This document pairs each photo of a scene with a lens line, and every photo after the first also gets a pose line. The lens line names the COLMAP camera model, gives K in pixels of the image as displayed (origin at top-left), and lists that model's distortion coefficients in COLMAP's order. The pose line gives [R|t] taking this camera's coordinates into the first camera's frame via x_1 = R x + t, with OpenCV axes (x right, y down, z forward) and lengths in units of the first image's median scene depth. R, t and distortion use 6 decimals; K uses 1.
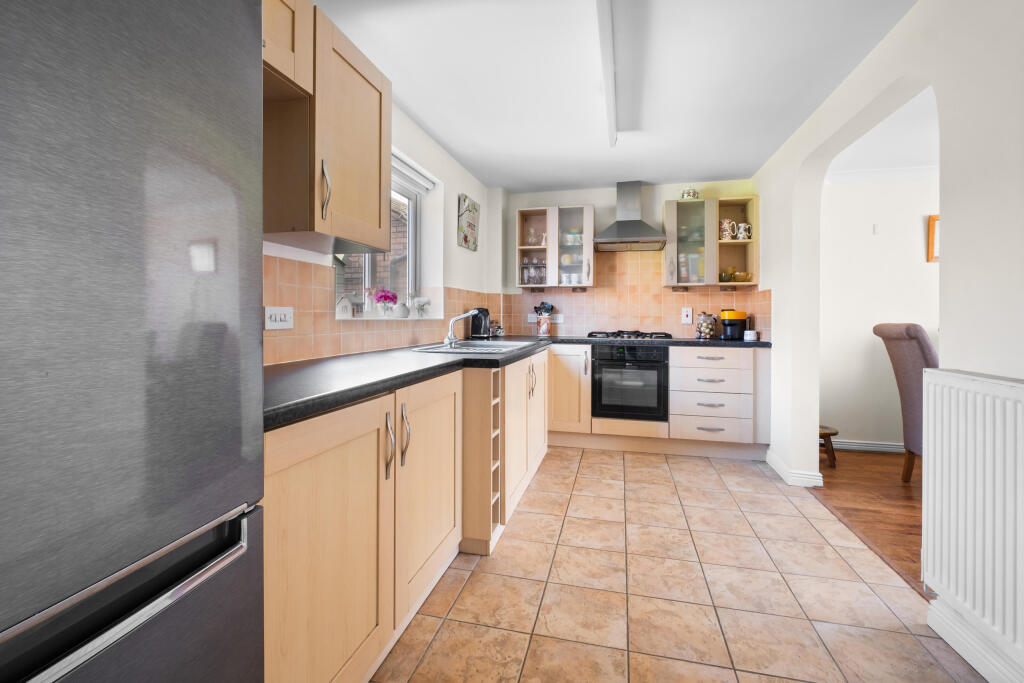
lens RADIAL K [[455.2, 0, 504.8], [0, 455.2, 314.9], [0, 0, 1]] dist [-0.001855, -0.000538]
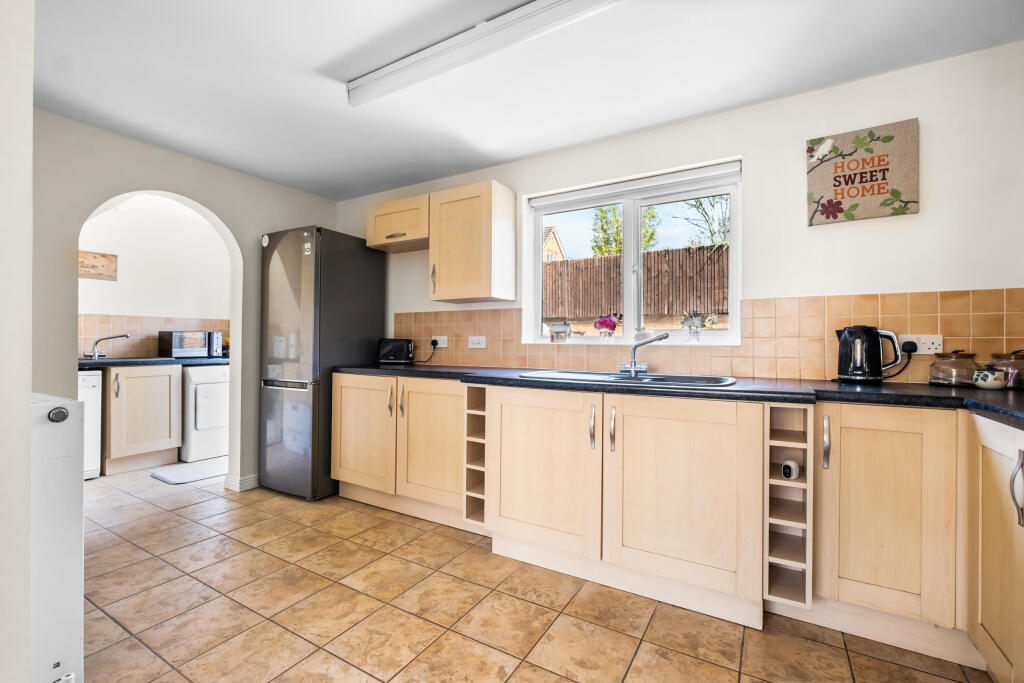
lens RADIAL K [[456.2, 0, 509.1], [0, 456.2, 337.2], [0, 0, 1]] dist [-0.000965, -0.000182]
pose [[-0.285584, -0.018054, -0.958184, 1.166500], [-0.003928, 0.999836, -0.017668, 0.017898], [0.958346, -0.001282, -0.285608, 1.519544]]
